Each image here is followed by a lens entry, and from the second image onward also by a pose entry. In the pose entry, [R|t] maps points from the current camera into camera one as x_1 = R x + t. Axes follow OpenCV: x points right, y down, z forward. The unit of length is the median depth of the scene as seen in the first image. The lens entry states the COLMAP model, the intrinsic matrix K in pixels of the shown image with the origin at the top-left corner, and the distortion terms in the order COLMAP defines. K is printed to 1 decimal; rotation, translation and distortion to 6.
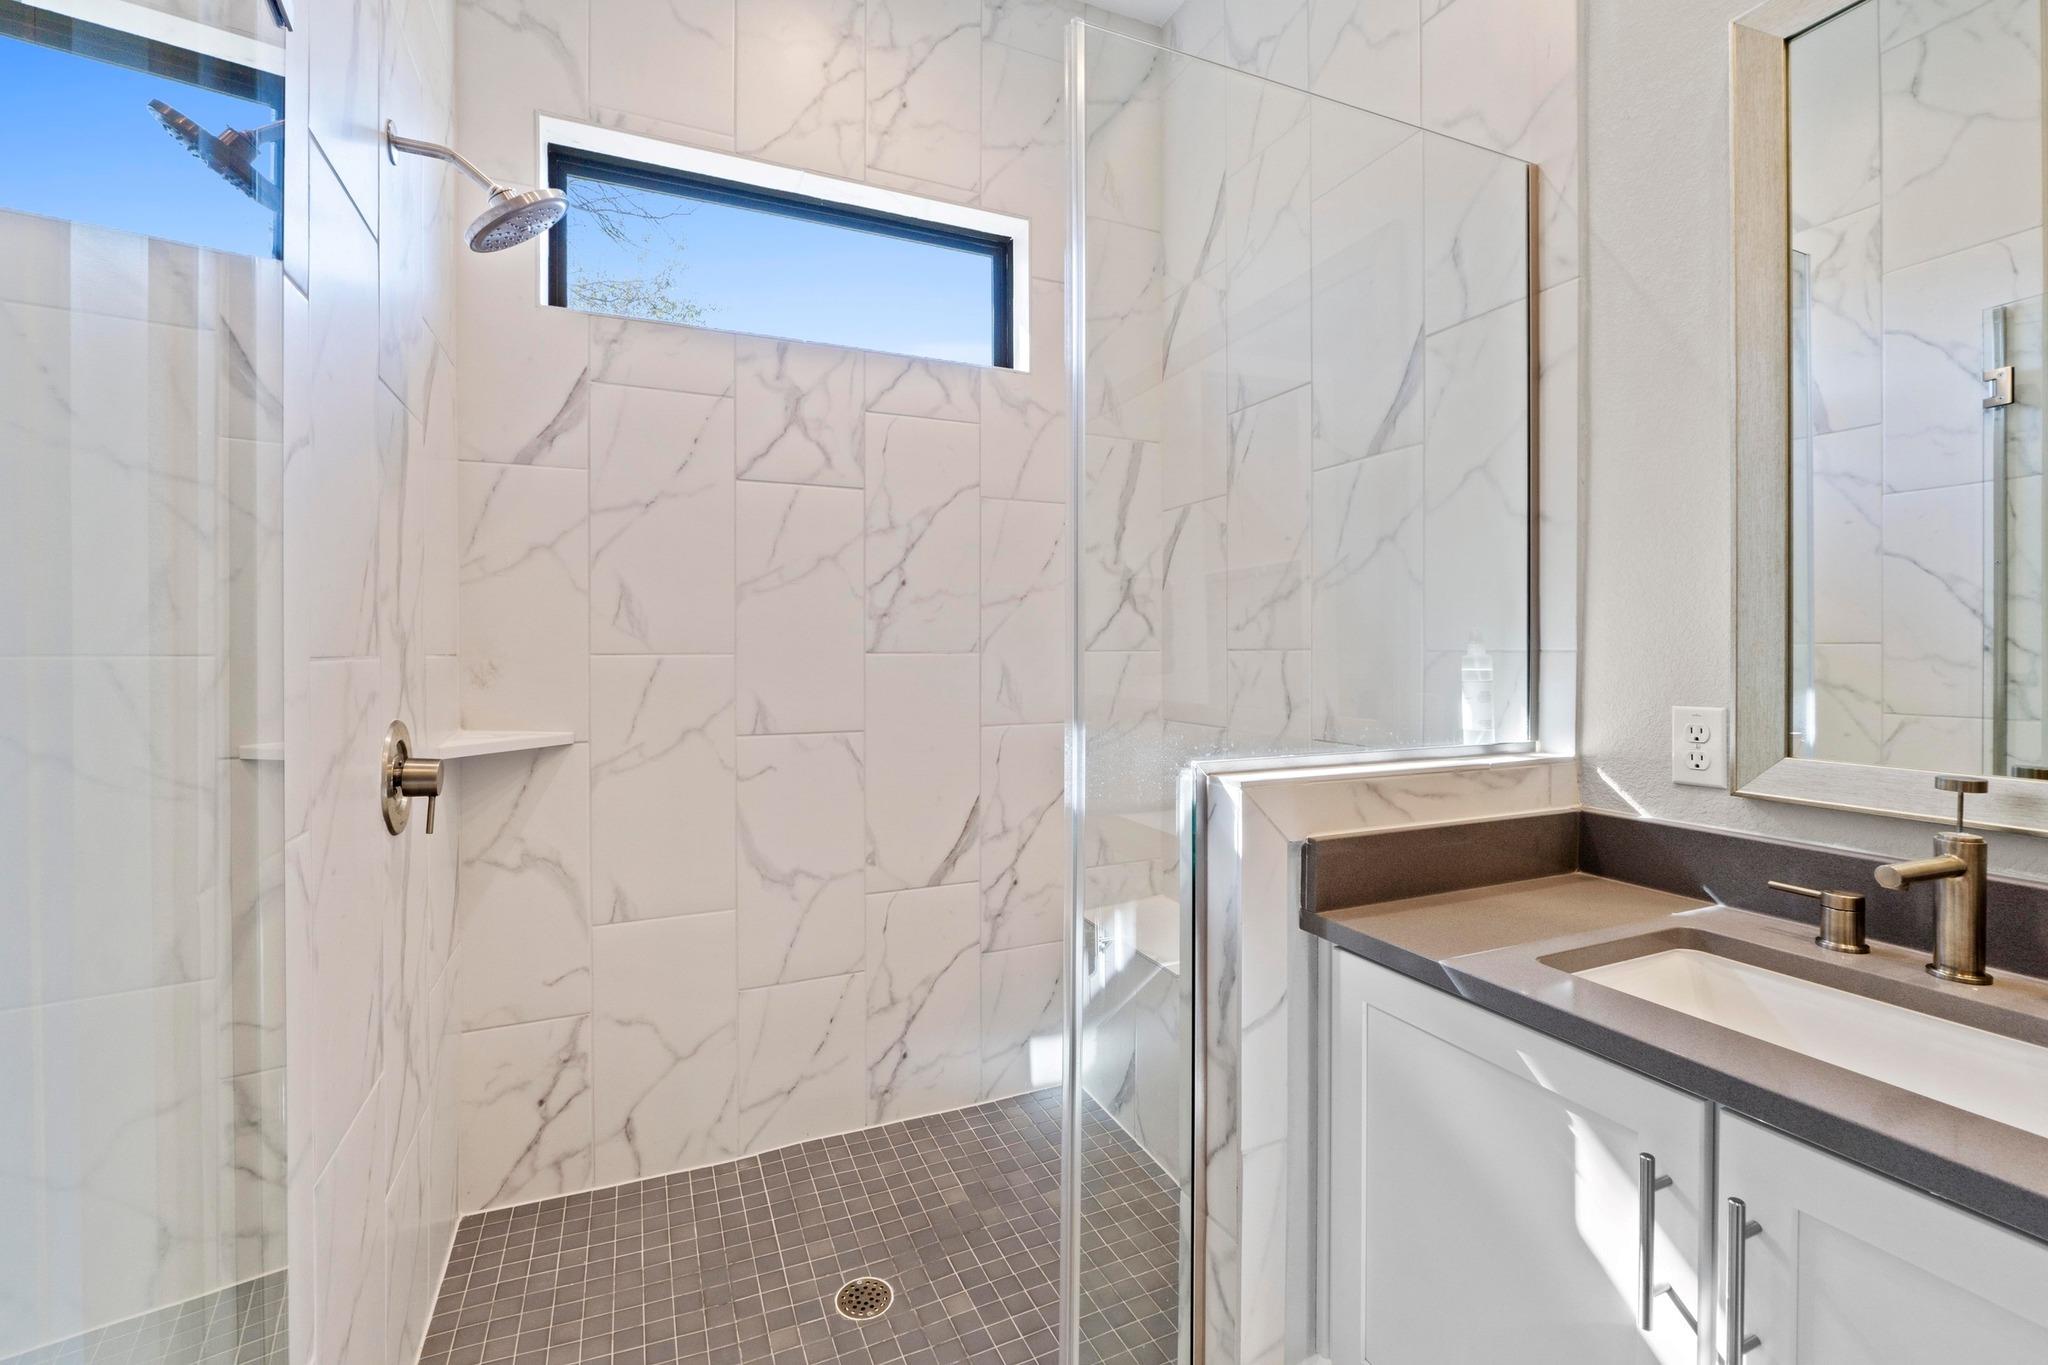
lens RADIAL K [[867.7, 0, 1020.0], [0, 867.7, 647.7], [0, 0, 1]] dist [-0.008619, -0.000096]
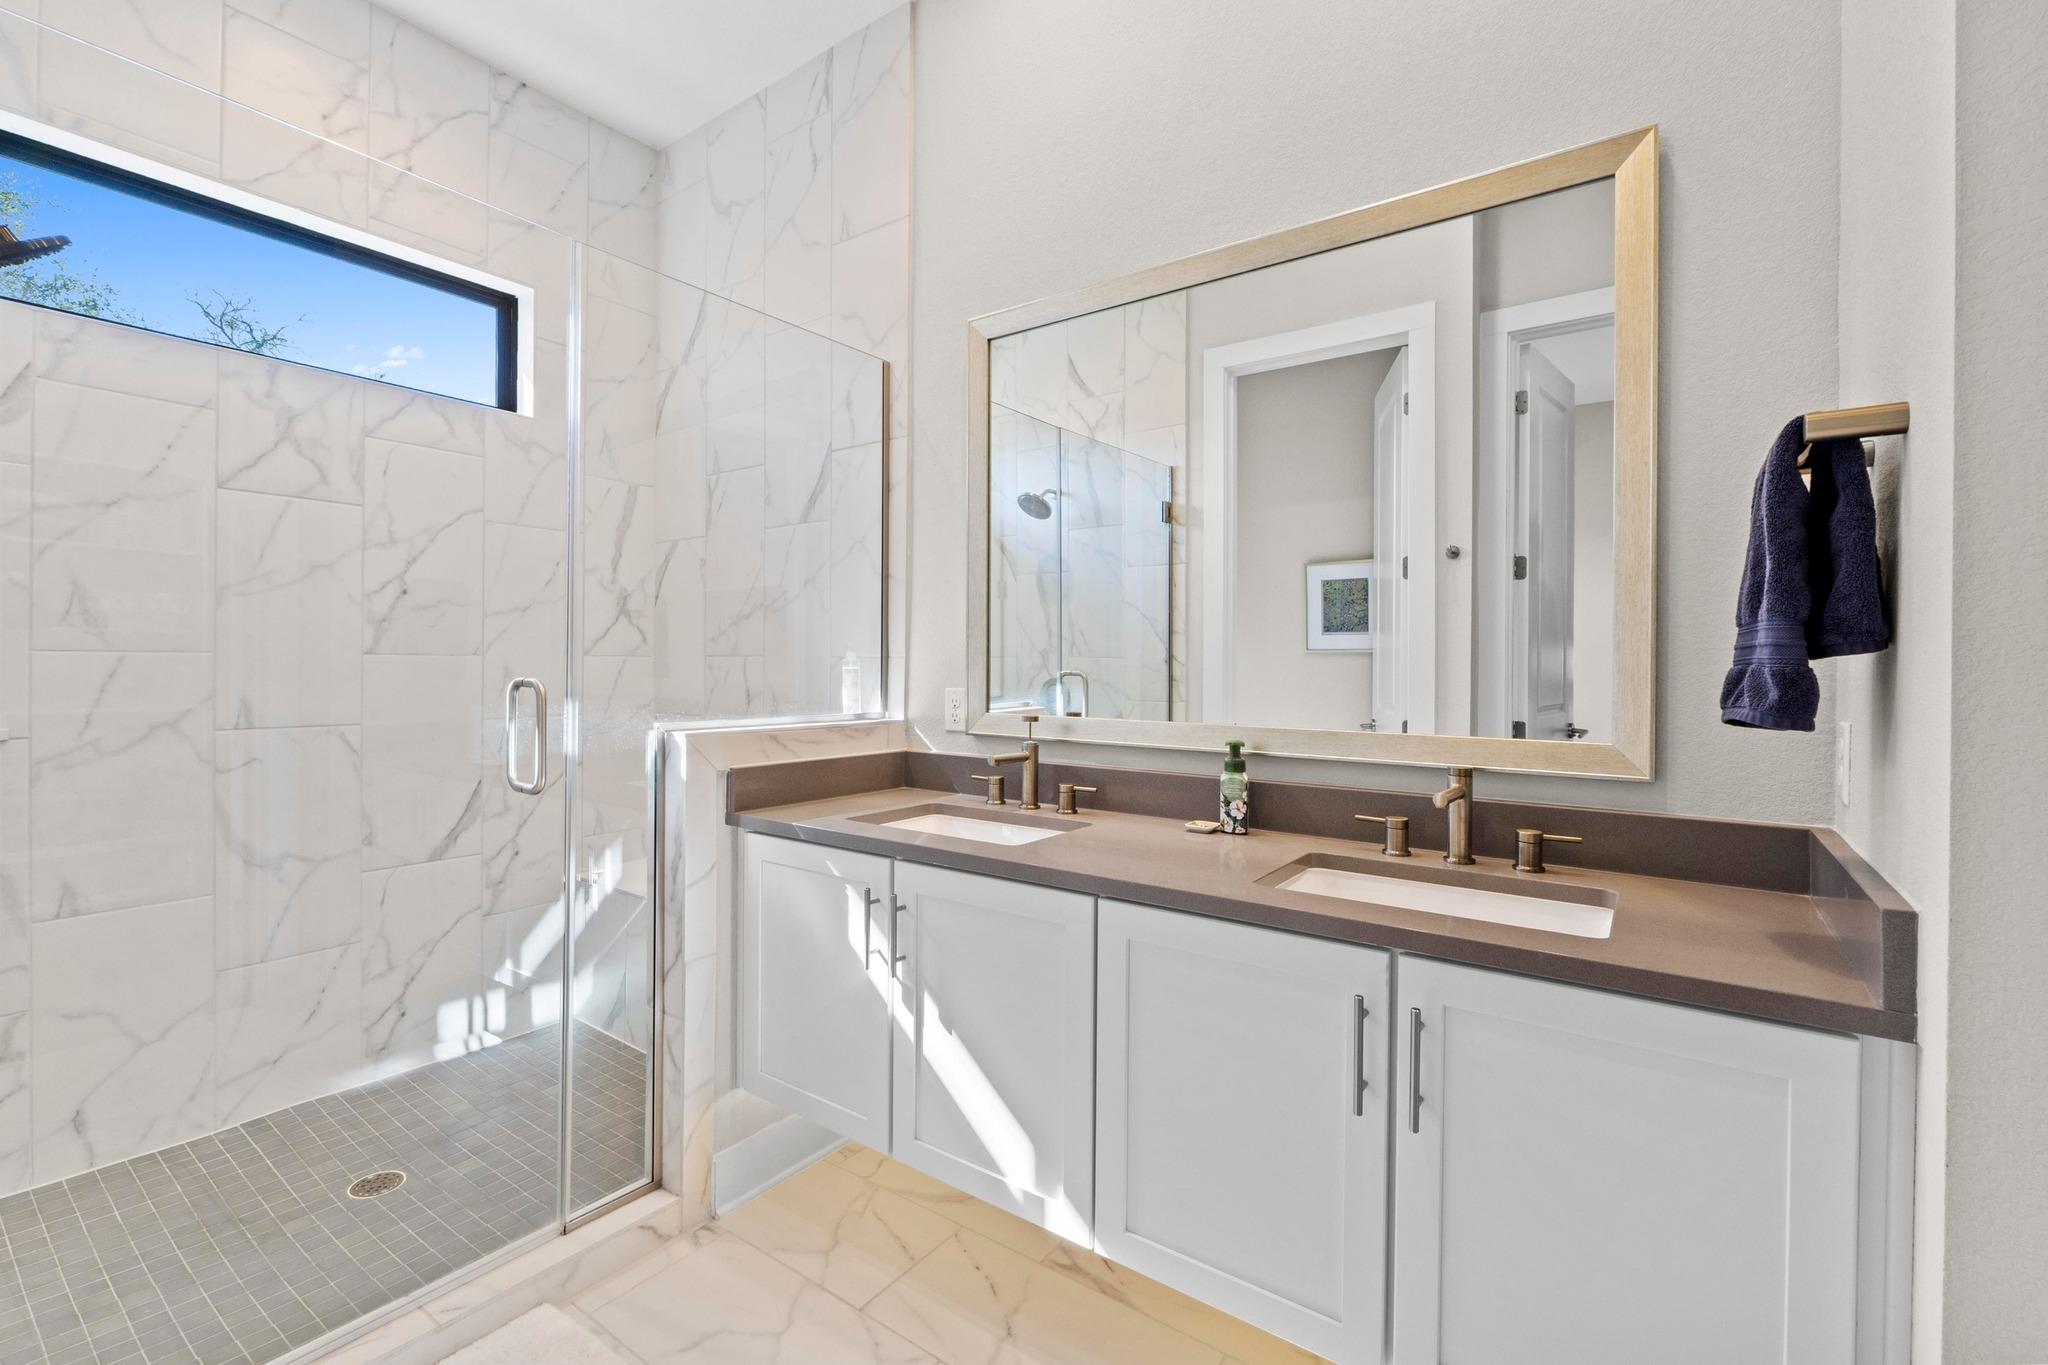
lens RADIAL K [[882.1, 0, 1026.0], [0, 882.1, 672.3], [0, 0, 1]] dist [-0.008058, 0.000713]
pose [[0.861990, 0.004963, 0.506901, -0.018714], [-0.011547, 0.999885, 0.009845, 0.009919], [-0.506793, -0.014340, 0.861948, -0.440987]]
